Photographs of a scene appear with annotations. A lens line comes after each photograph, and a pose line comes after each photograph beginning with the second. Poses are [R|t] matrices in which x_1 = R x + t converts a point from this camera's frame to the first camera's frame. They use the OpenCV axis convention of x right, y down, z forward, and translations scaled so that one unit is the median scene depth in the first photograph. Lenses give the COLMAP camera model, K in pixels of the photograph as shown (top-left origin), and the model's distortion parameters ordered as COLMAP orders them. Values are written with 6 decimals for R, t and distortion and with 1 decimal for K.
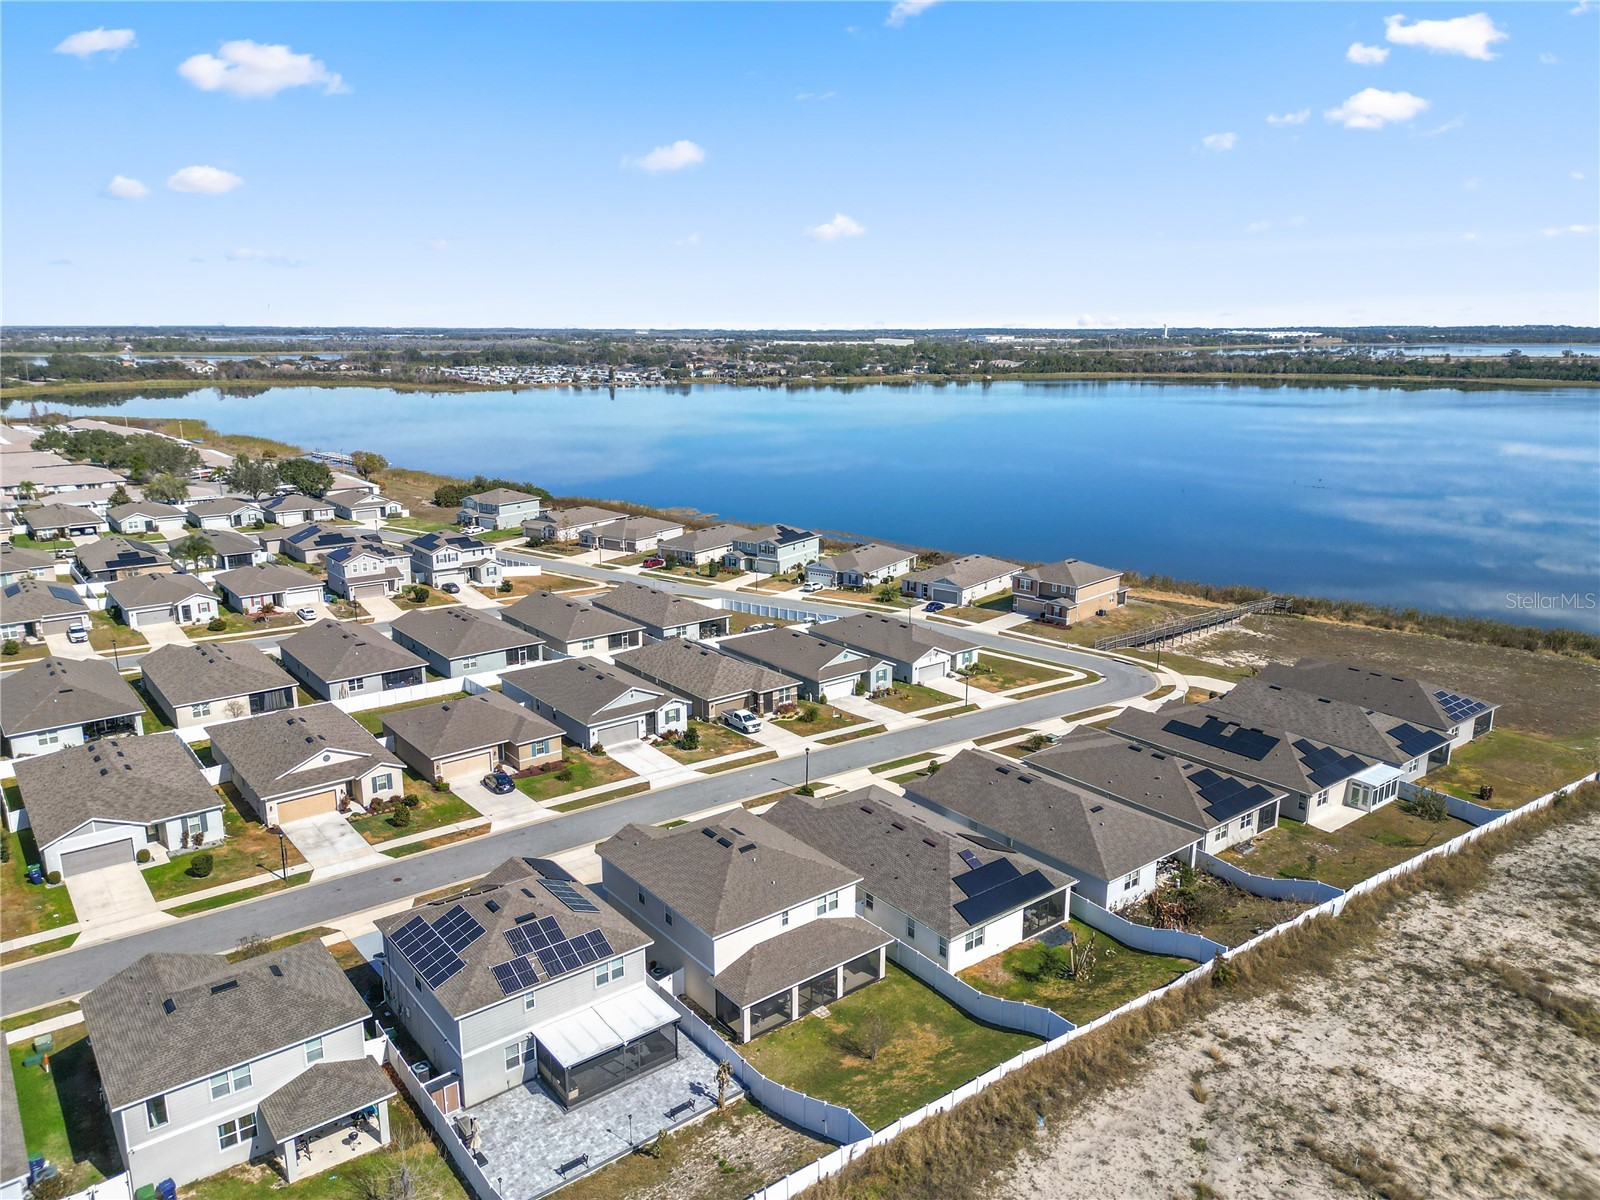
lens RADIAL K [[1124.4, 0, 802.3], [0, 1124.4, 605.0], [0, 0, 1]] dist [0.064425, -0.062507]
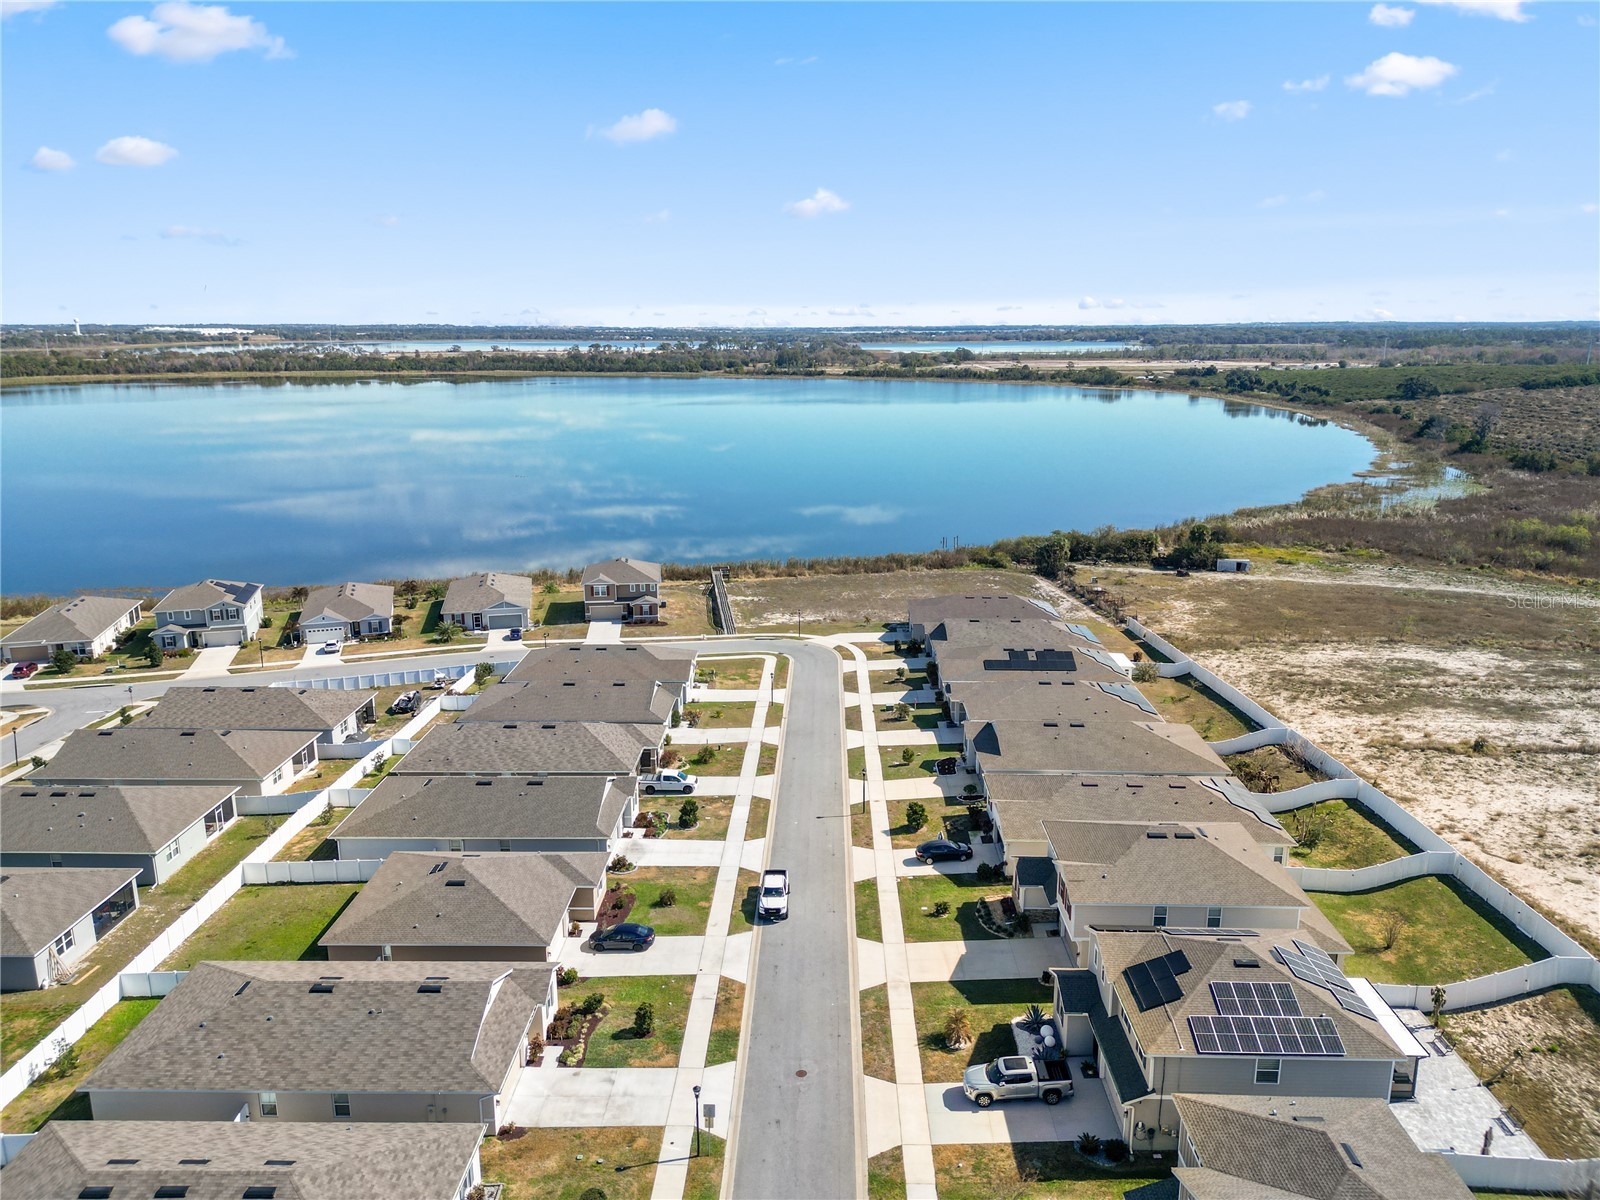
lens RADIAL K [[1124.4, 0, 812.3], [0, 1124.4, 612.0], [0, 0, 1]] dist [0.064425, -0.062507]
pose [[0.631797, -0.193218, 0.750666, -0.410609], [0.187236, 0.977798, 0.094094, -0.056450], [-0.752181, 0.081103, 0.653947, 0.242354]]
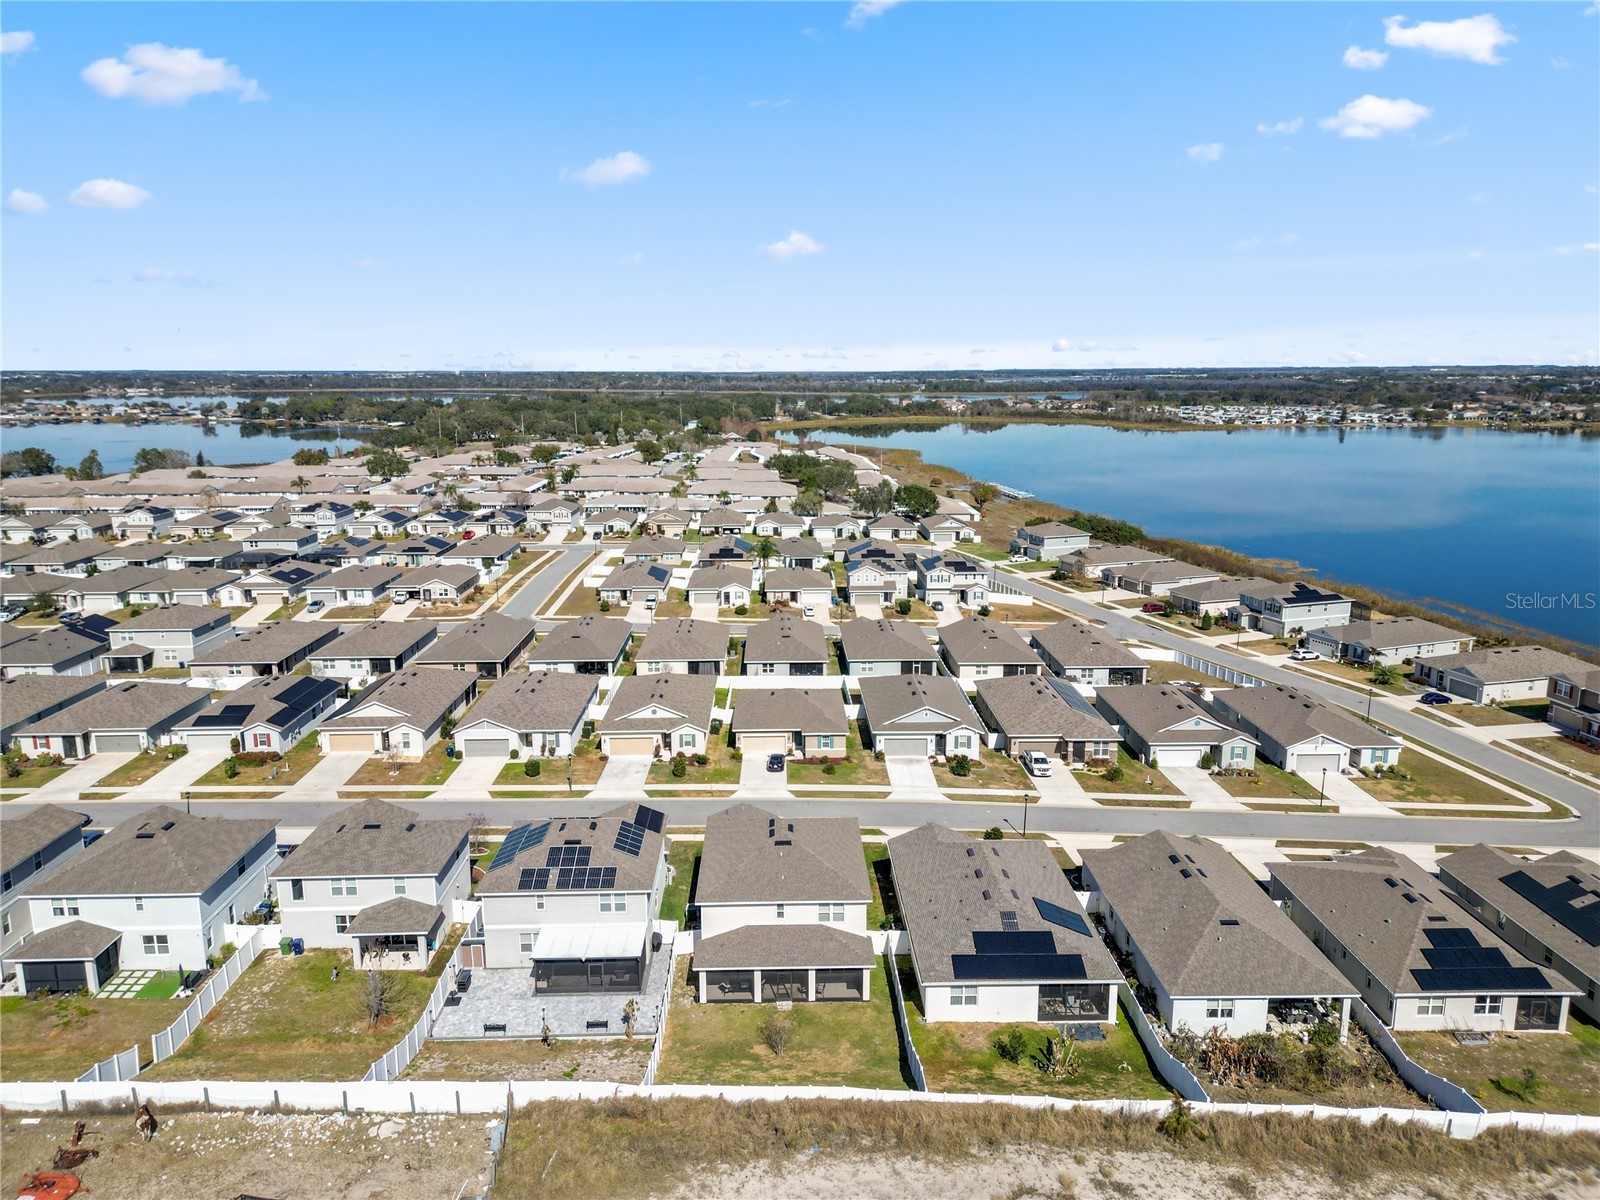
lens RADIAL K [[1124.4, 0, 794.0], [0, 1124.4, 602.2], [0, 0, 1]] dist [0.064425, -0.062507]
pose [[0.792682, 0.119438, -0.597821, 0.241115], [-0.140764, 0.989980, 0.011140, -0.011756], [0.593162, 0.075321, 0.801552, 0.047606]]
